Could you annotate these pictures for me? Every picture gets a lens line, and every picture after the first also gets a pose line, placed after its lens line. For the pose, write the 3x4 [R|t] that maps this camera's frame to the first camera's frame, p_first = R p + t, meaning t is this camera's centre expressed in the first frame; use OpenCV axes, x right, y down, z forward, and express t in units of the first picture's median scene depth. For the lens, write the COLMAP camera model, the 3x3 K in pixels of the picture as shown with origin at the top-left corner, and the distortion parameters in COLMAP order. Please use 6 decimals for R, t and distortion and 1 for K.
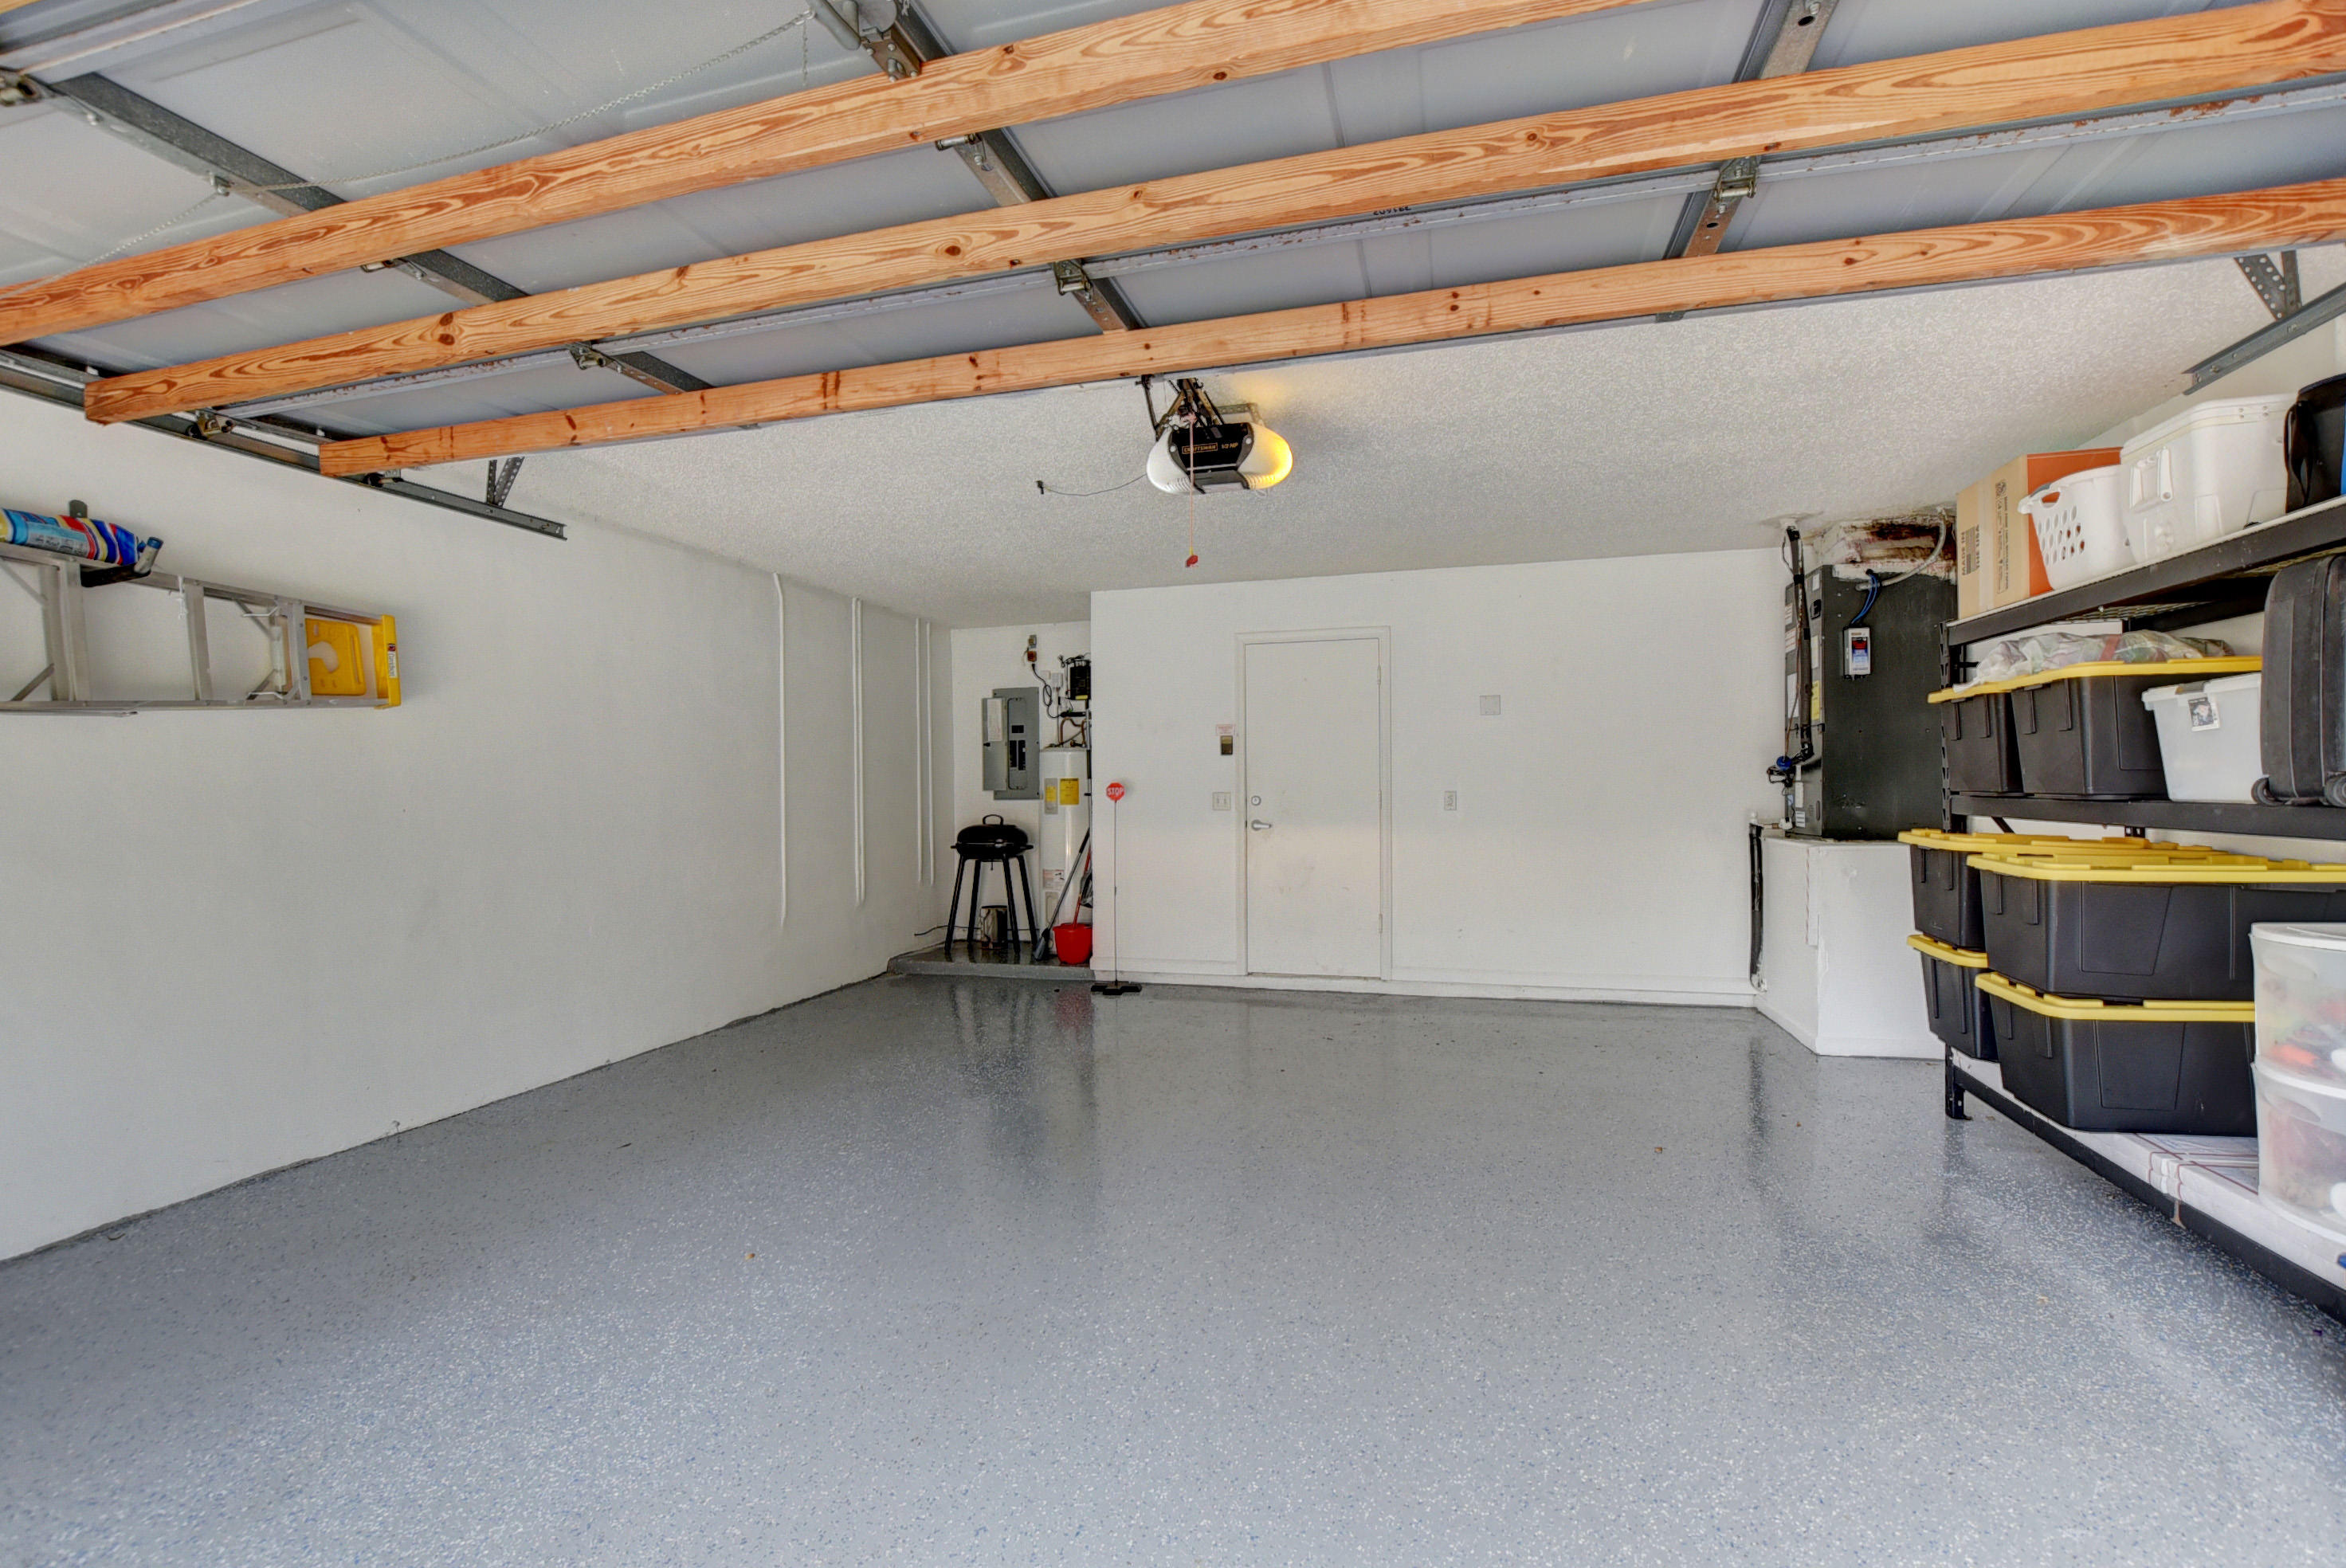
lens RADIAL K [[1031.6, 0, 1164.0], [0, 1031.6, 792.9], [0, 0, 1]] dist [-0.031821, 0.003756]
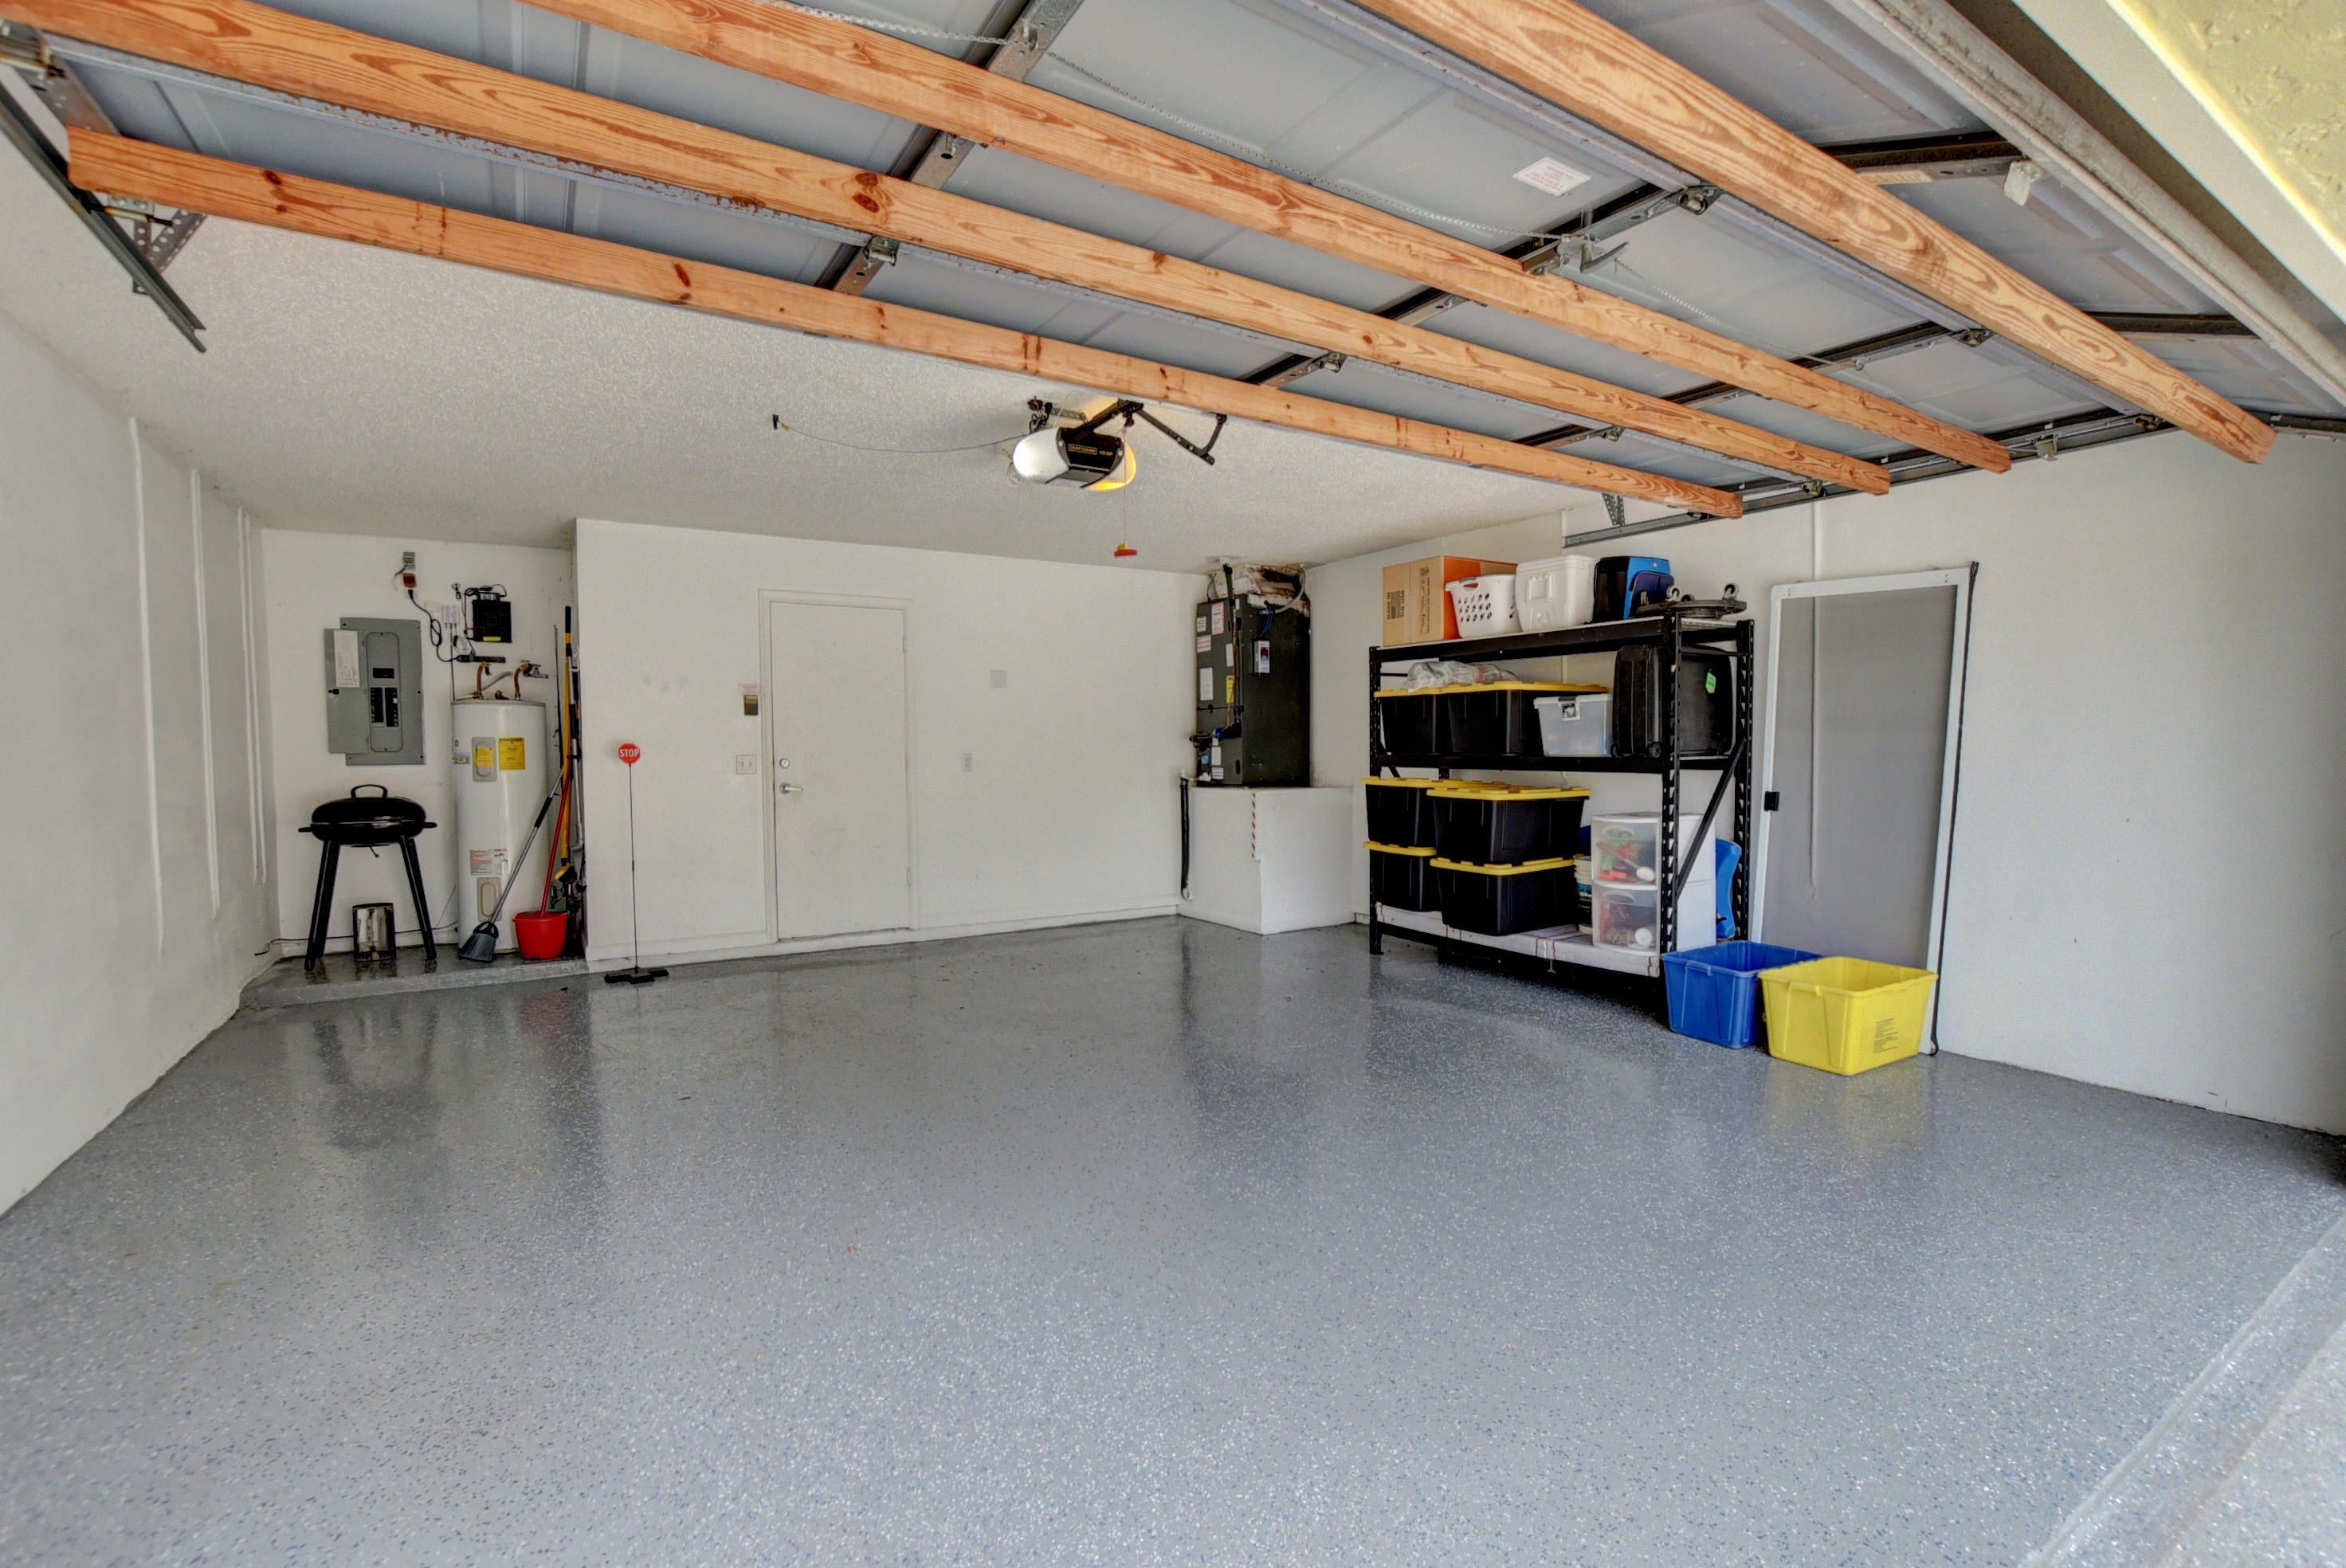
lens RADIAL K [[1031.6, 0, 1168.4], [0, 1031.6, 791.6], [0, 0, 1]] dist [-0.031821, 0.003756]
pose [[0.678289, -0.024216, 0.734396, -0.490695], [0.001948, 0.999513, 0.031159, 0.006740], [-0.734793, -0.019705, 0.678005, 0.095771]]
